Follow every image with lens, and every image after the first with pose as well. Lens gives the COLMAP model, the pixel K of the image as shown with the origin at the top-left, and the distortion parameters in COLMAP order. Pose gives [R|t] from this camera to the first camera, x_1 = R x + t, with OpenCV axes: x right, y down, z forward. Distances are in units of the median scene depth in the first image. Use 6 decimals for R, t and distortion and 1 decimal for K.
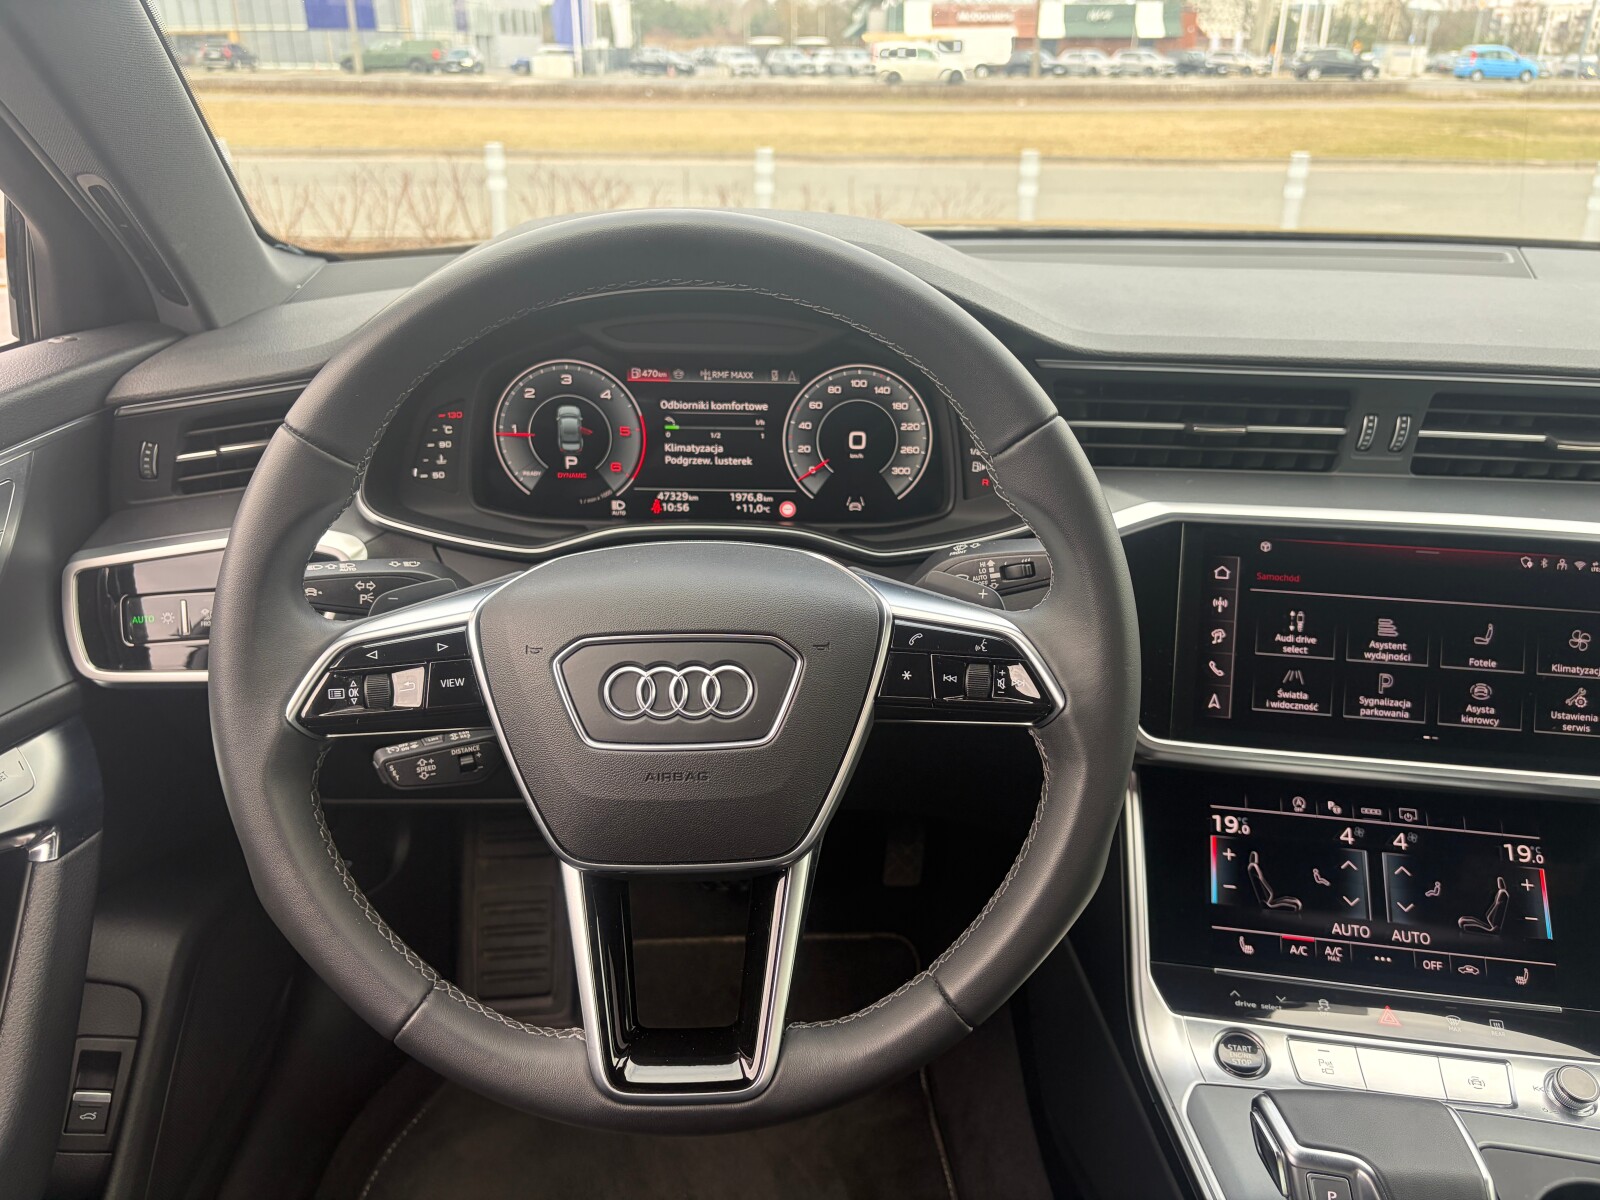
lens RADIAL K [[1222.5, 0, 793.4], [0, 1222.5, 607.1], [0, 0, 1]] dist [0.033523, -0.034690]
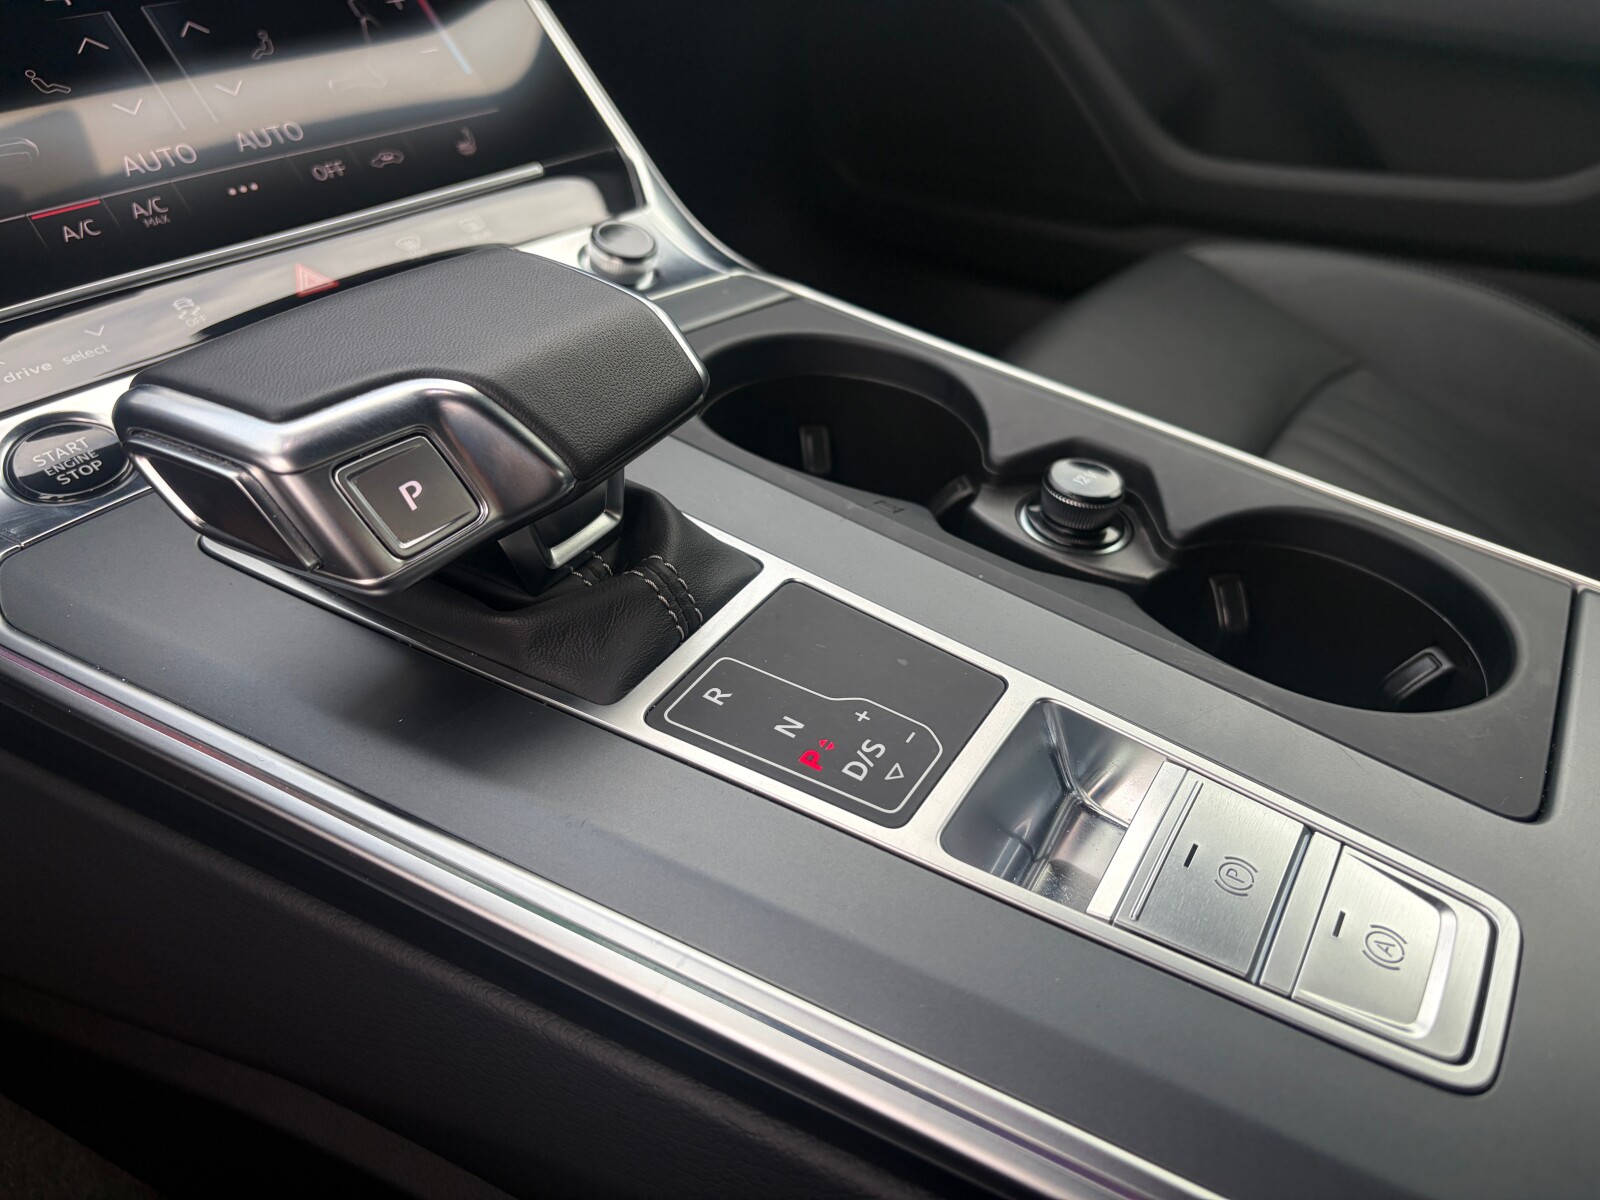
lens RADIAL K [[1222.5, 0, 796.5], [0, 1222.5, 594.6], [0, 0, 1]] dist [0.033523, -0.034690]
pose [[0.521615, -0.496855, 0.693580, 0.172465], [0.332507, 0.867041, 0.371050, 0.314523], [-0.785721, 0.037075, 0.617469, 0.527851]]
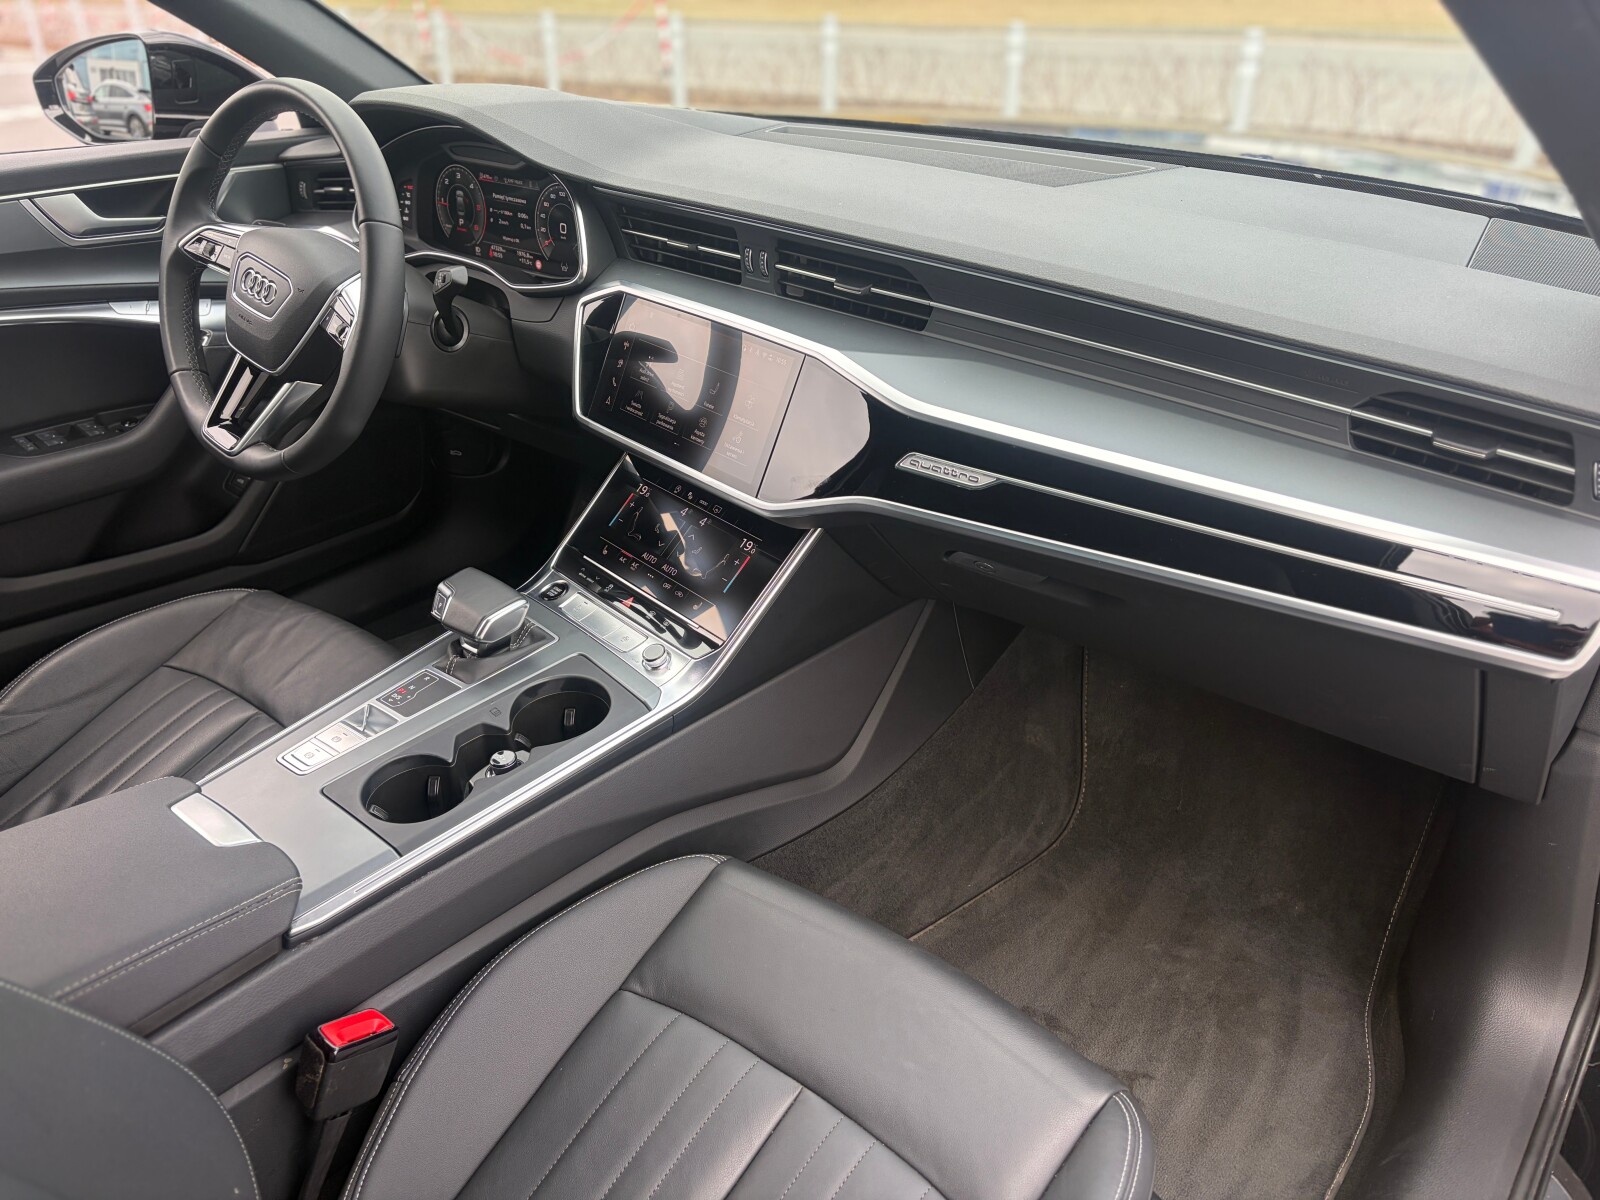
lens RADIAL K [[1222.5, 0, 785.1], [0, 1222.5, 610.6], [0, 0, 1]] dist [0.033523, -0.034690]
pose [[0.759239, 0.301711, -0.576652, 1.569369], [-0.249399, 0.953290, 0.170406, 0.004566], [0.601130, 0.014438, 0.799021, -0.202957]]
